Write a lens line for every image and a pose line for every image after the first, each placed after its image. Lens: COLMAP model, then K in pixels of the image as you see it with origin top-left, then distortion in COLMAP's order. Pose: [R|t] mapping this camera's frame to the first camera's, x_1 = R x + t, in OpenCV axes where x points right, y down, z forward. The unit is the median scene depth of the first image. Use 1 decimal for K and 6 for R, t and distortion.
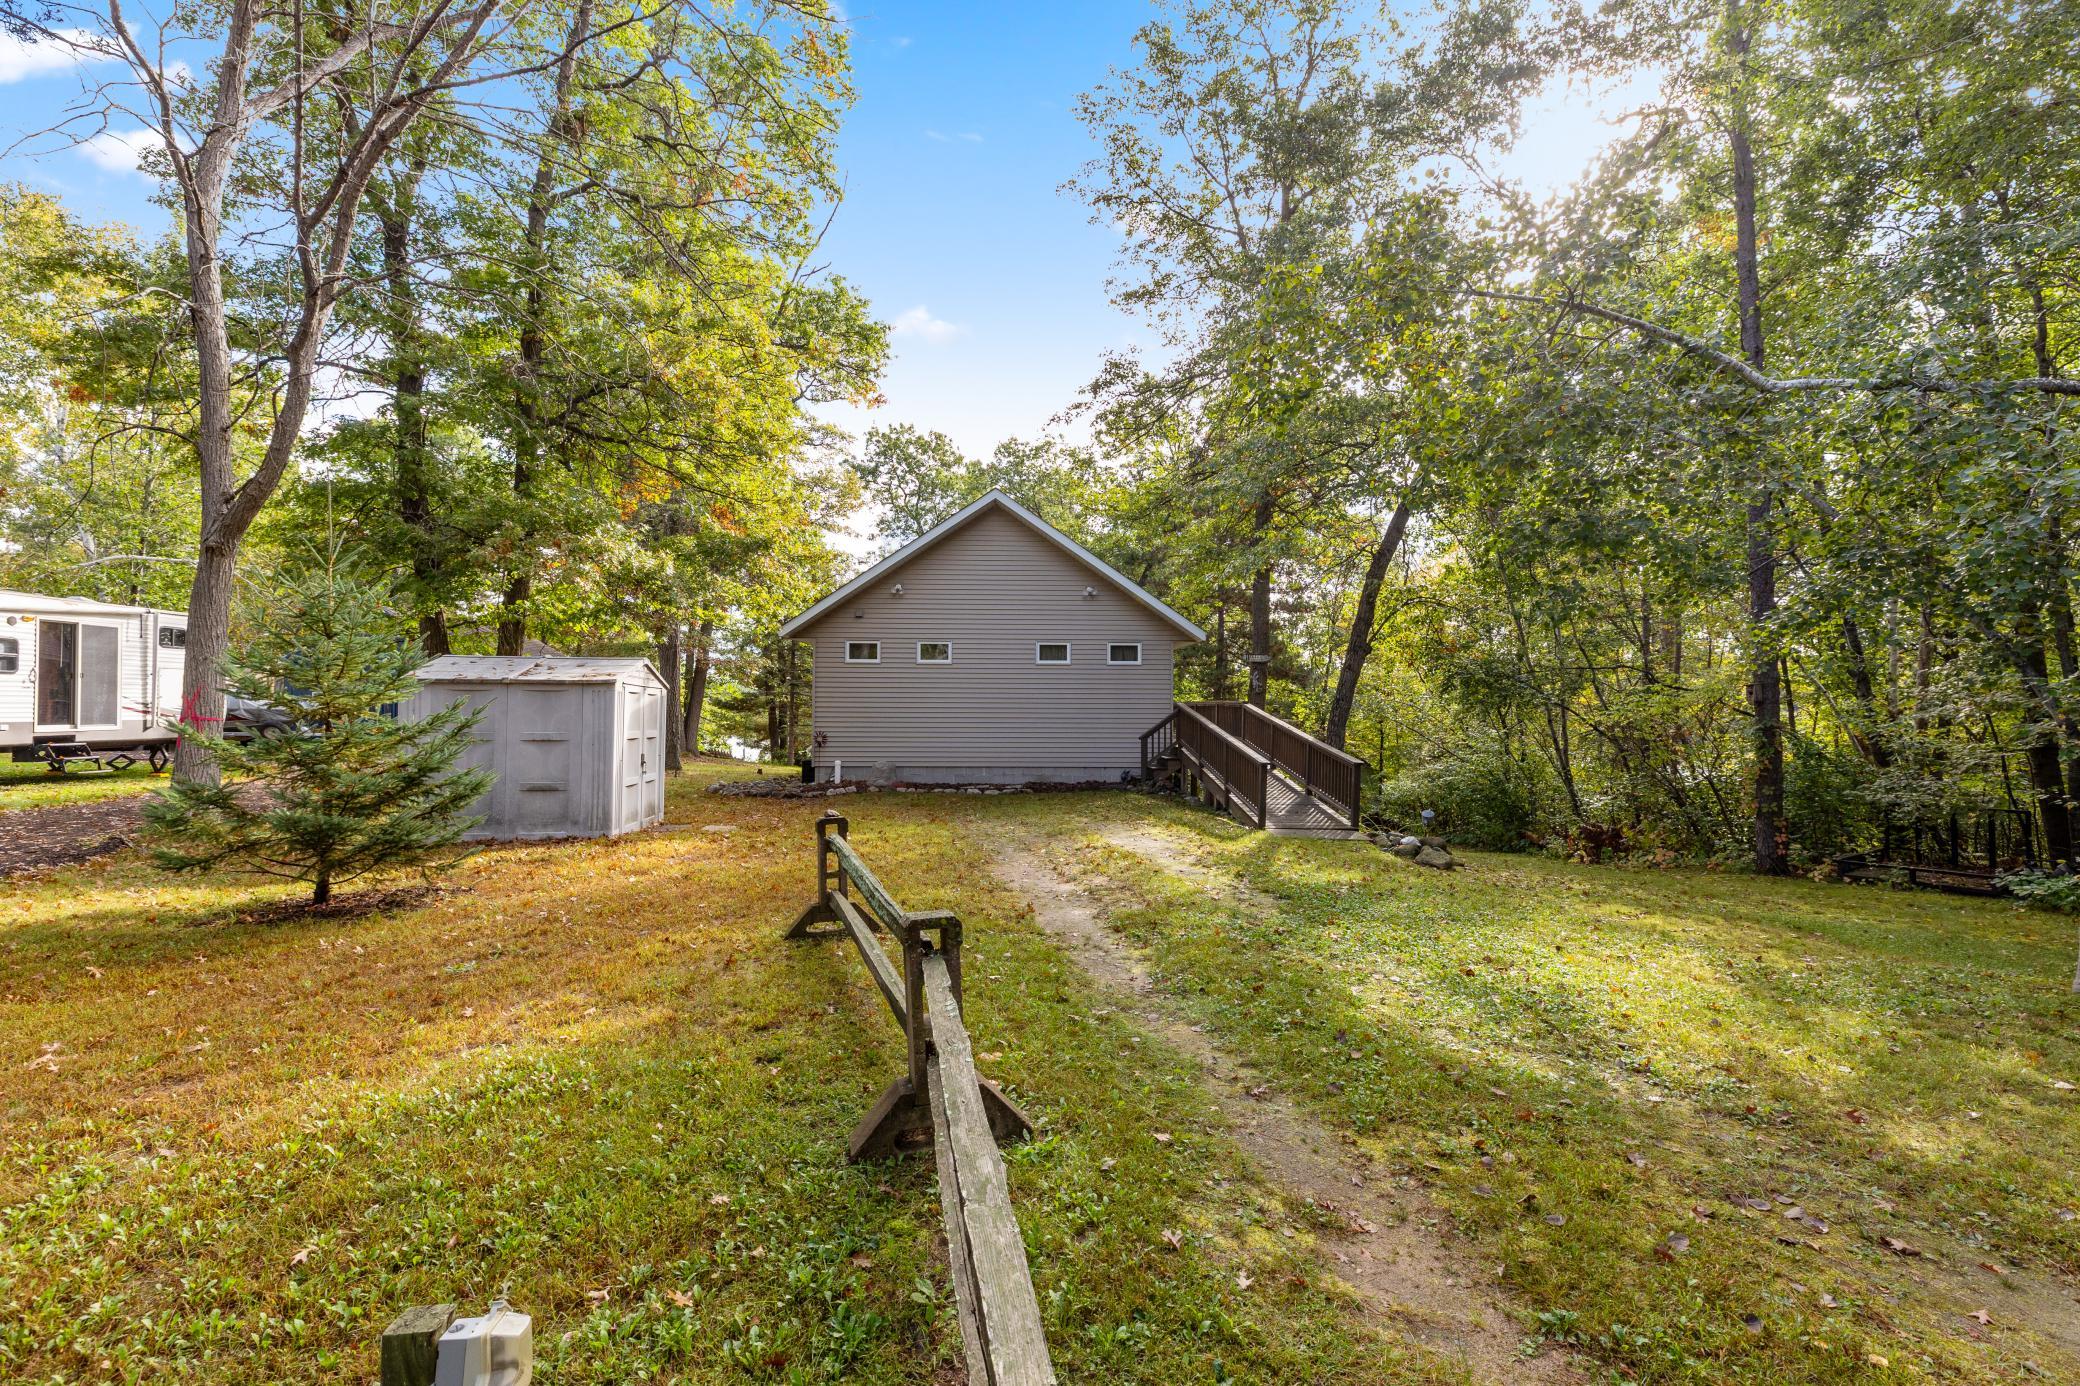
lens RADIAL K [[928.6, 0, 1040.0], [0, 928.6, 693.0], [0, 0, 1]] dist [0.006152, 0.000609]
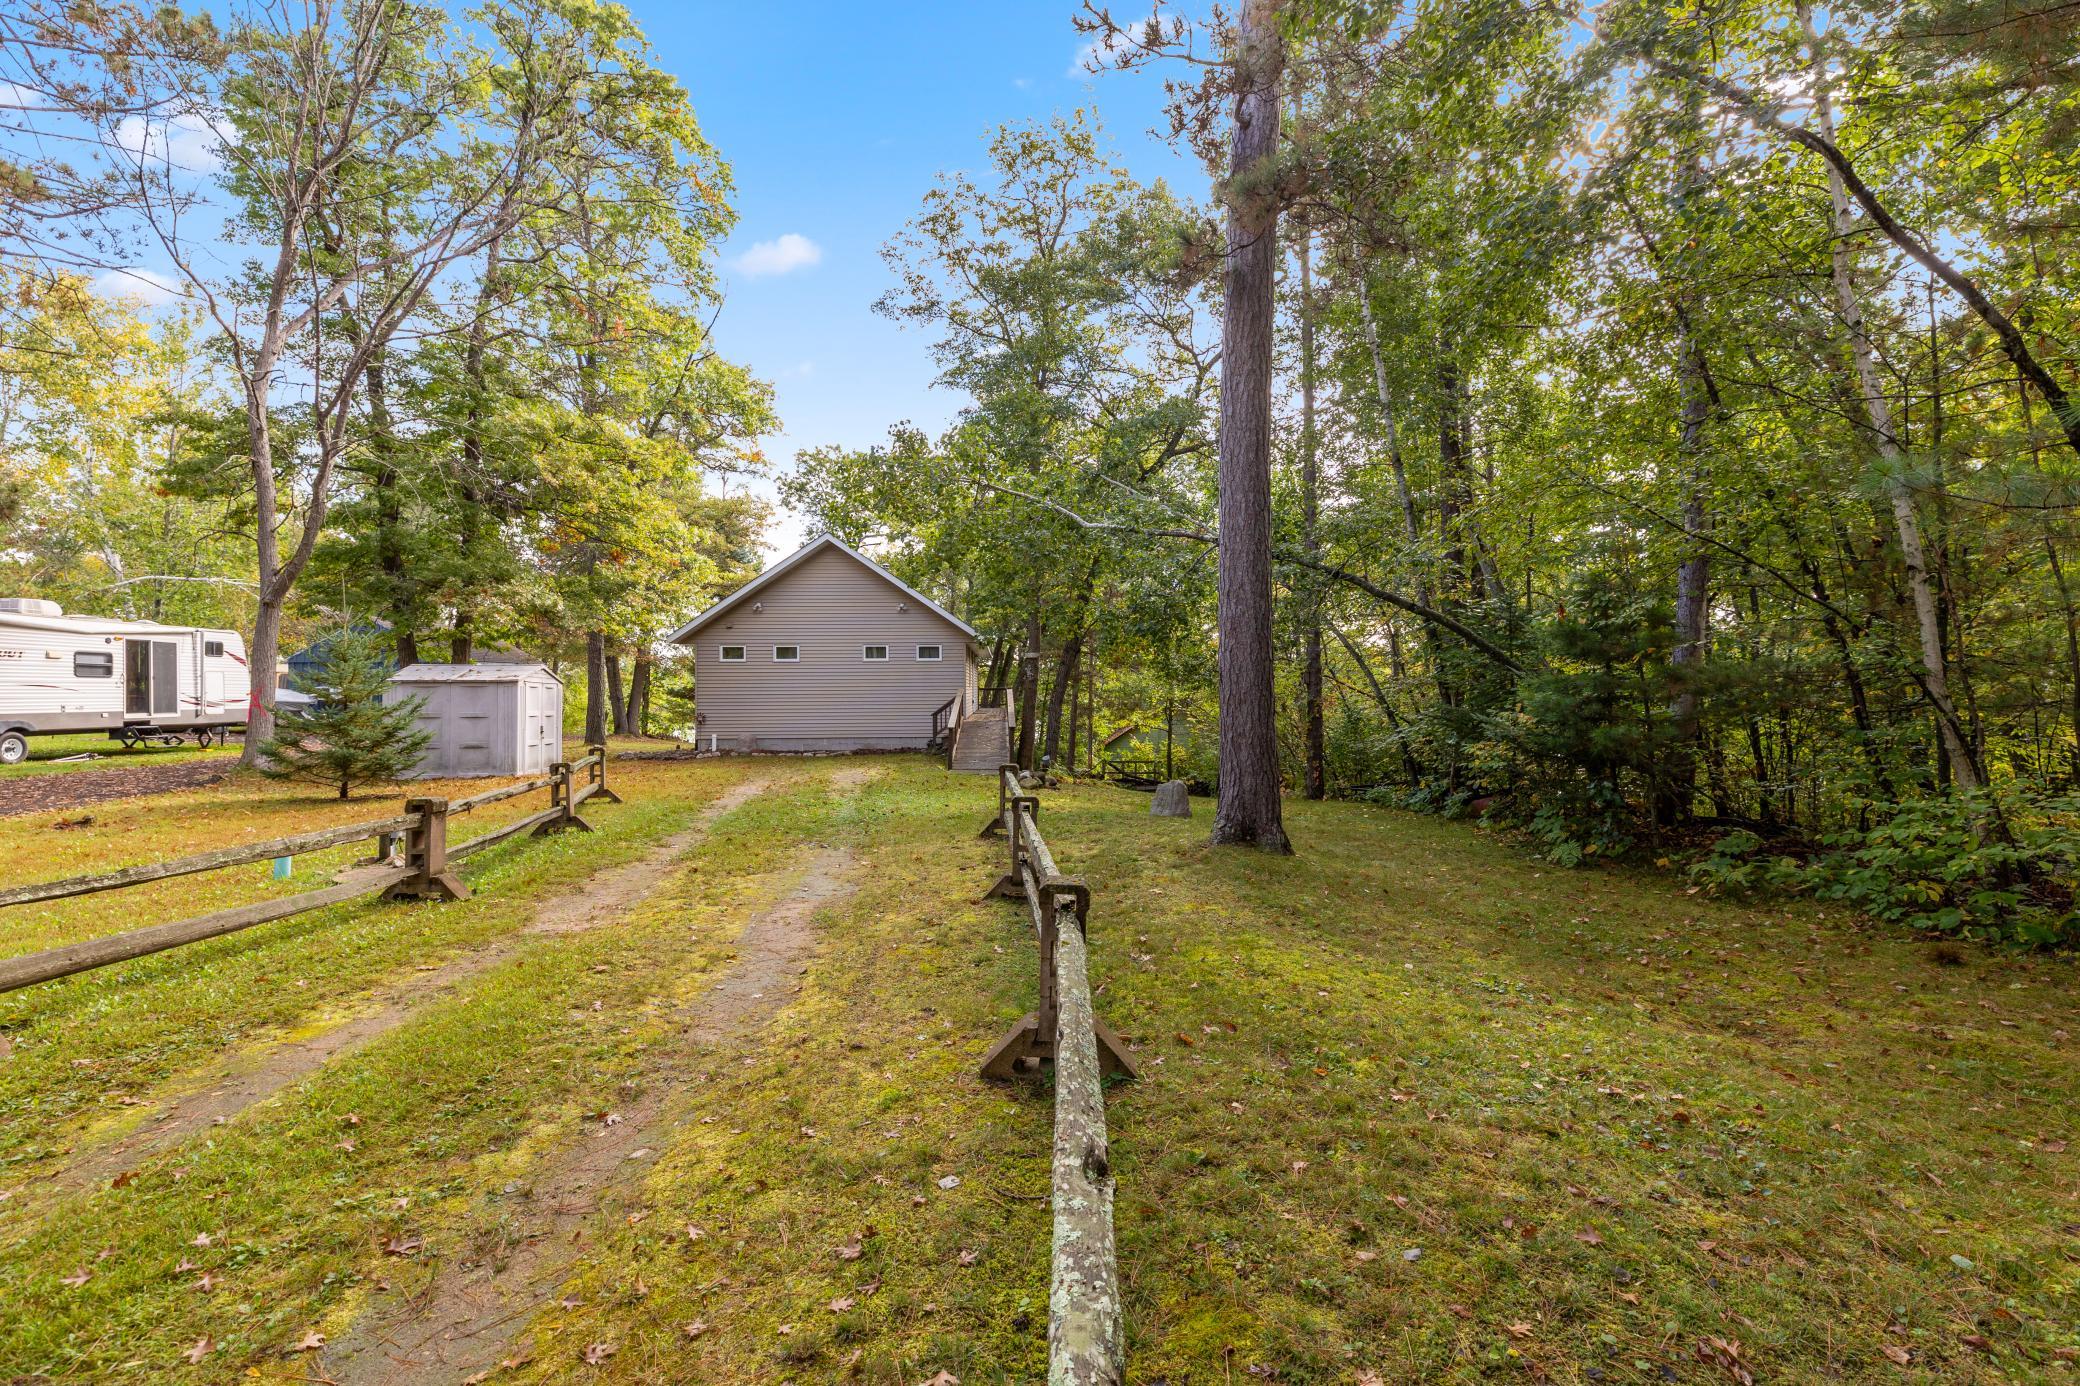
lens RADIAL K [[906.0, 0, 1040.0], [0, 906.0, 693.0], [0, 0, 1]] dist [0.003479, 0.000387]
pose [[0.999712, -0.010850, 0.021419, 0.277672], [0.010516, 0.999822, 0.015678, -0.003575], [-0.021585, -0.015448, 0.999648, -0.398489]]
